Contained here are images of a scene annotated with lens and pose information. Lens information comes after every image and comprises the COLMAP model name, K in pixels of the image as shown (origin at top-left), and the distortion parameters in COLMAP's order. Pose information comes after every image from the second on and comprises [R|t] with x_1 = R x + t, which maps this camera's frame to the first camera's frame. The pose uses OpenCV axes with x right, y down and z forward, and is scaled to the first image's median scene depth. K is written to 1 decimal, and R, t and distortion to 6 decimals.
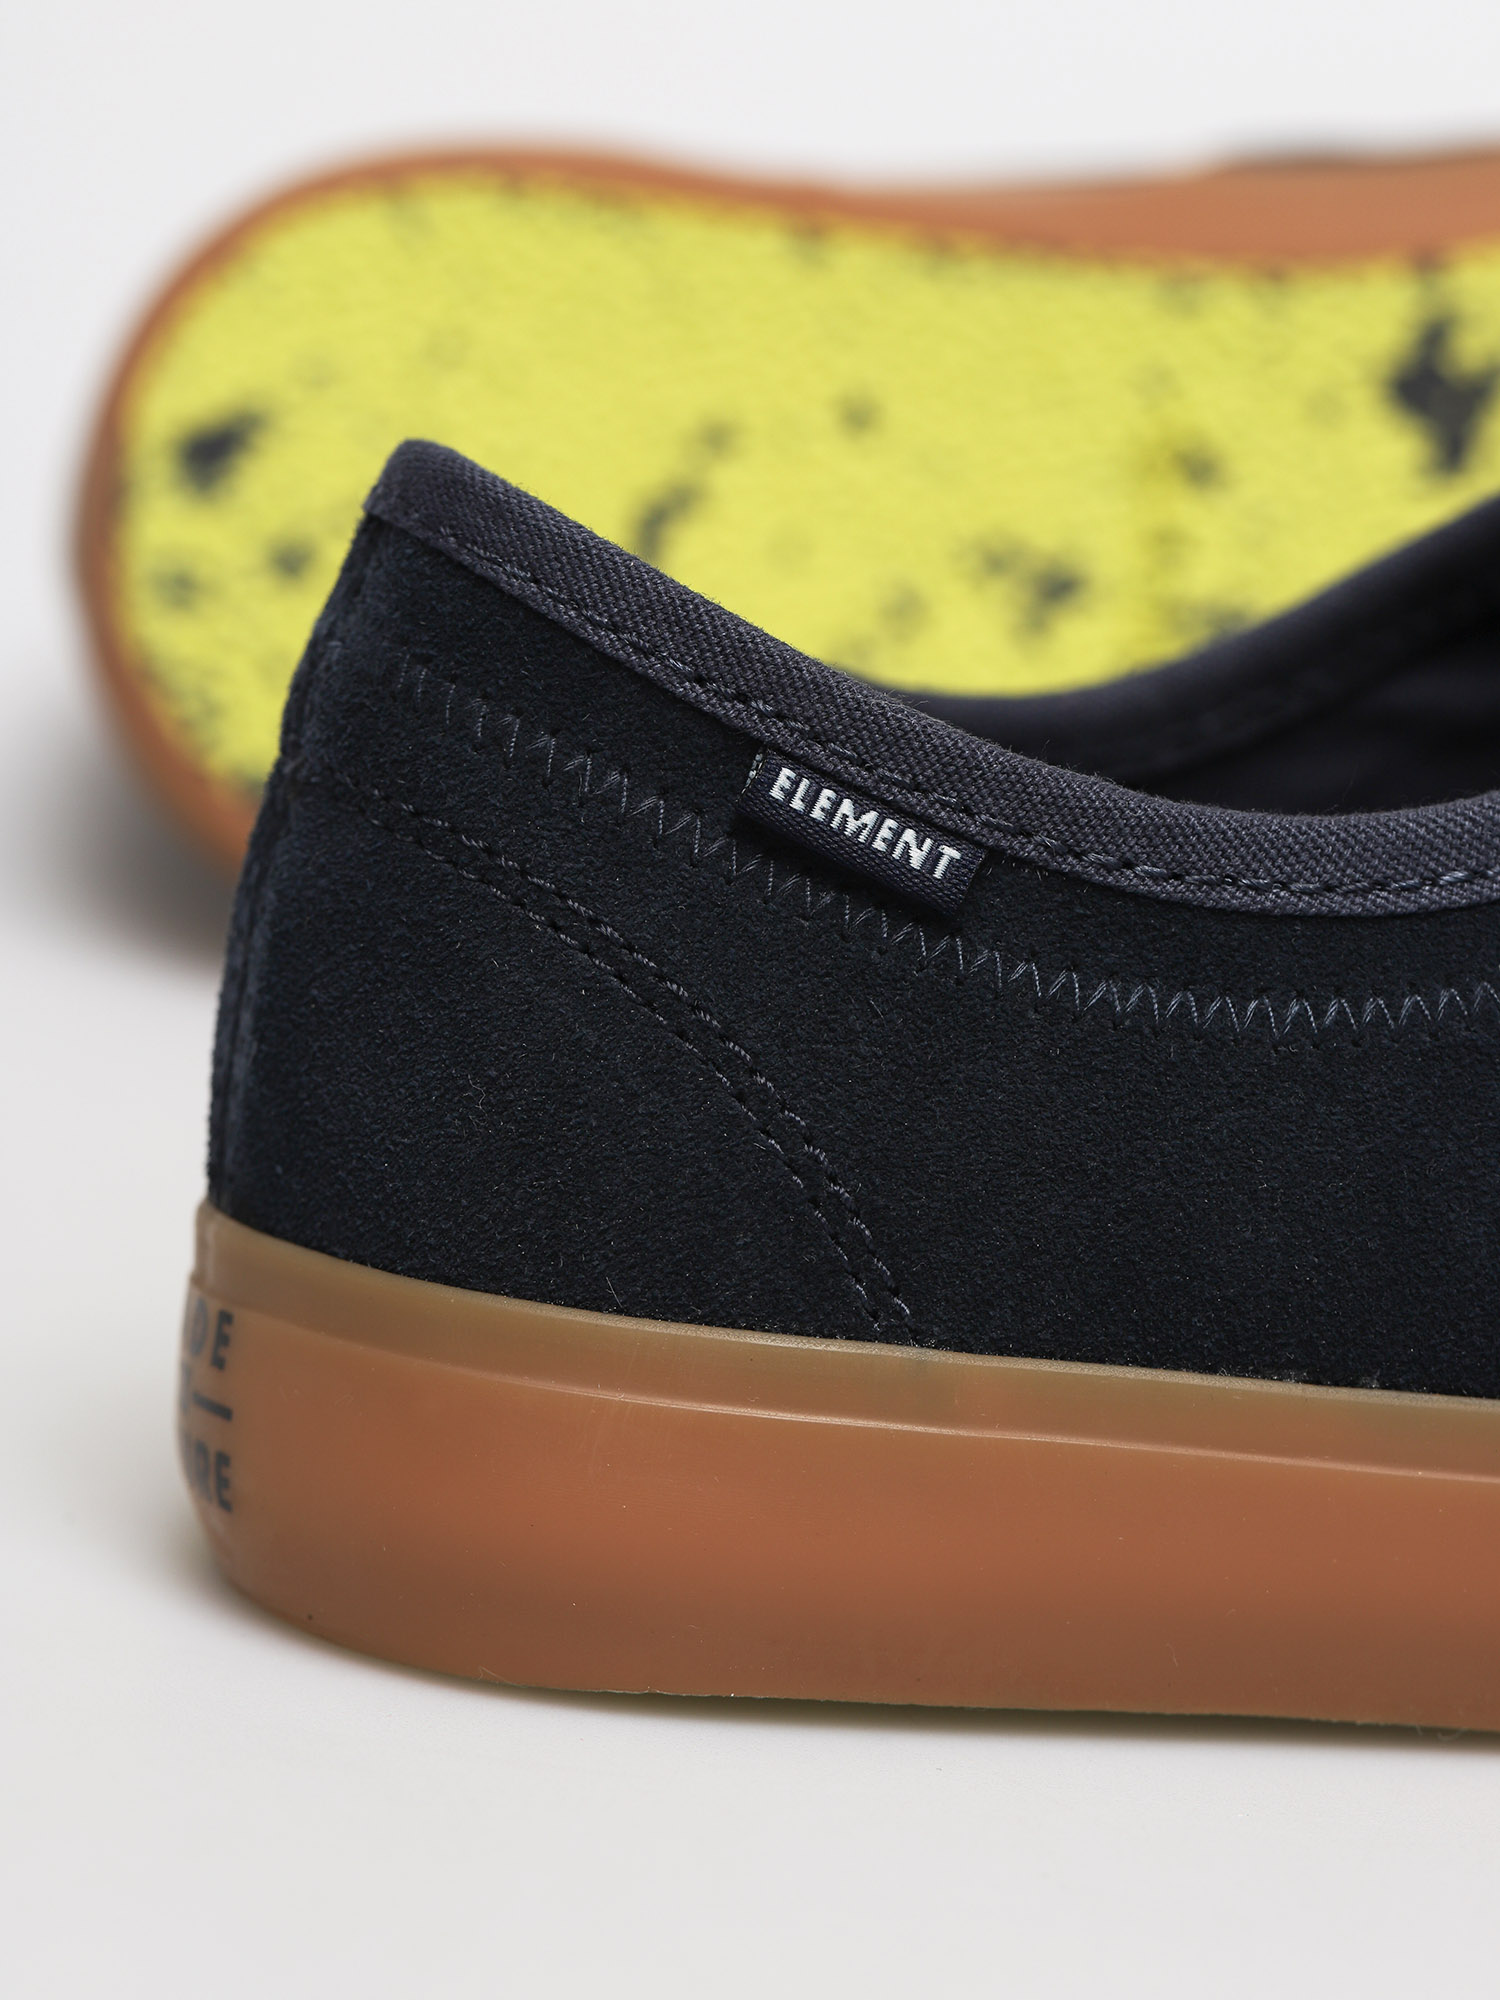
lens RADIAL K [[5920.7, 0, 750.4], [0, 5920.7, 1001.1], [0, 0, 1]] dist [-0.343401, 0.000000]
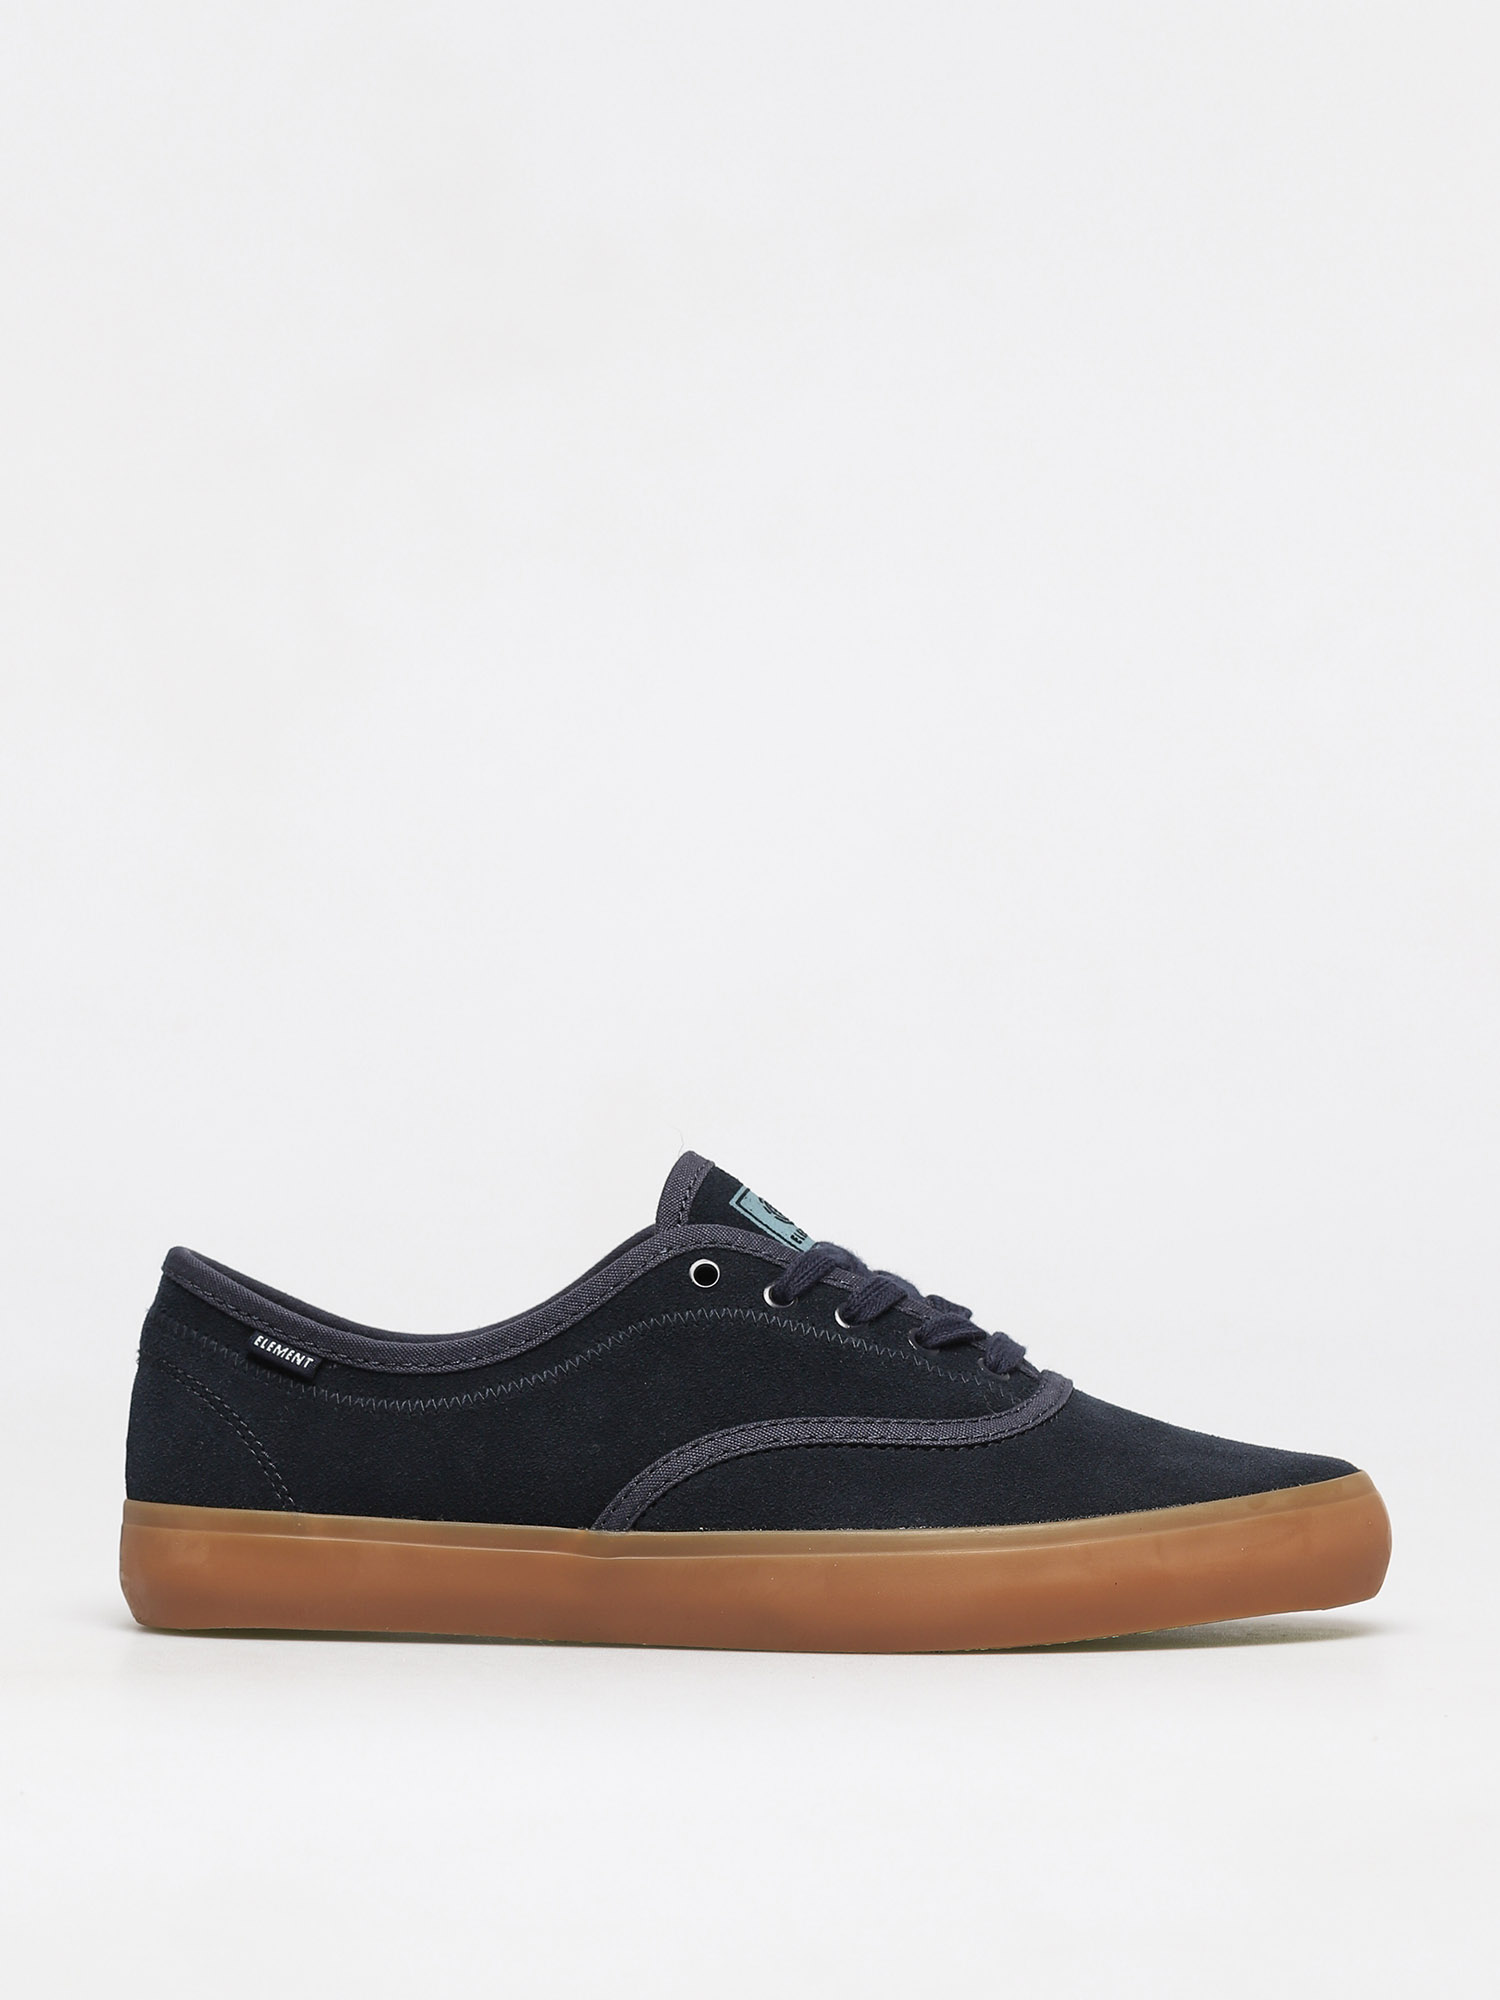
lens RADIAL K [[5920.7, 0, 749.8], [0, 5920.7, 999.5], [0, 0, 1]] dist [-0.343401, 0.000000]
pose [[0.913744, -0.033330, 0.404920, -1.035629], [0.025607, 0.999372, 0.024474, -0.291875], [-0.405482, -0.011994, 0.914025, -2.011479]]
